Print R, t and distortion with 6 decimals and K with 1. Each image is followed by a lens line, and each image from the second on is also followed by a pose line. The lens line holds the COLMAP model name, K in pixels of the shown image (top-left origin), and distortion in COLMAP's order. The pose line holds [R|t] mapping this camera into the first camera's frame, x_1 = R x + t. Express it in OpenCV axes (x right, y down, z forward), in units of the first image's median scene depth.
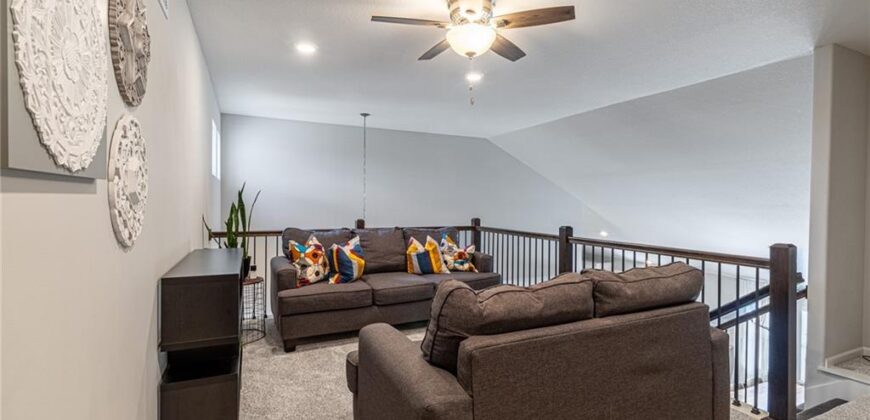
lens RADIAL K [[397.5, 0, 432.2], [0, 397.5, 206.9], [0, 0, 1]] dist [-0.000683, 0.001170]
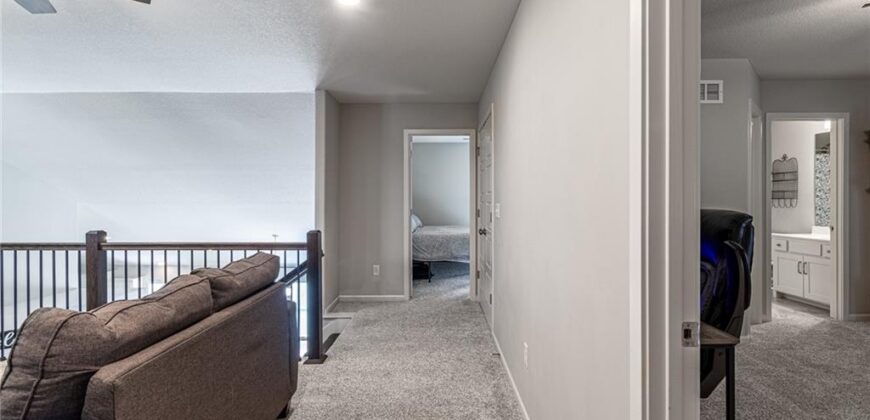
lens RADIAL K [[410.8, 0, 427.4], [0, 410.8, 202.3], [0, 0, 1]] dist [0.000454, 0.000910]
pose [[0.454728, -0.014672, 0.890510, -0.167566], [0.017593, 0.999817, 0.007489, -0.007246], [-0.890457, 0.012261, 0.454903, -0.002163]]
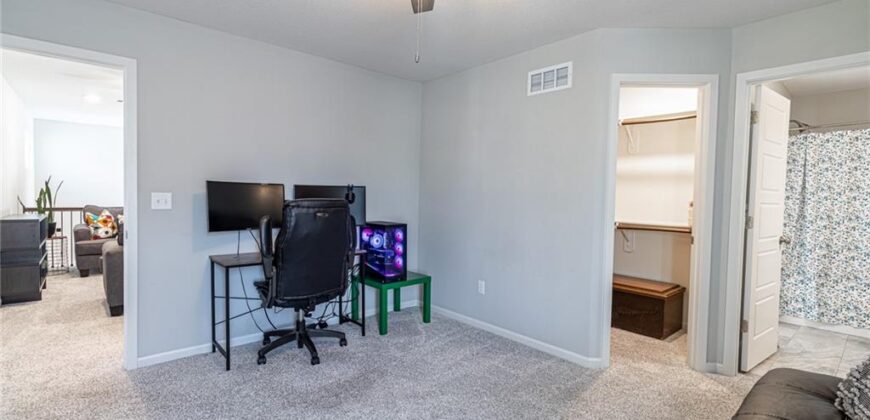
lens RADIAL K [[410.8, 0, 453.2], [0, 410.8, 215.0], [0, 0, 1]] dist [0.000454, 0.000910]
pose [[0.960616, -0.001652, 0.277875, 0.642522], [-0.010126, 0.999110, 0.040946, 0.011571], [-0.277695, -0.042147, 0.959744, -1.072044]]
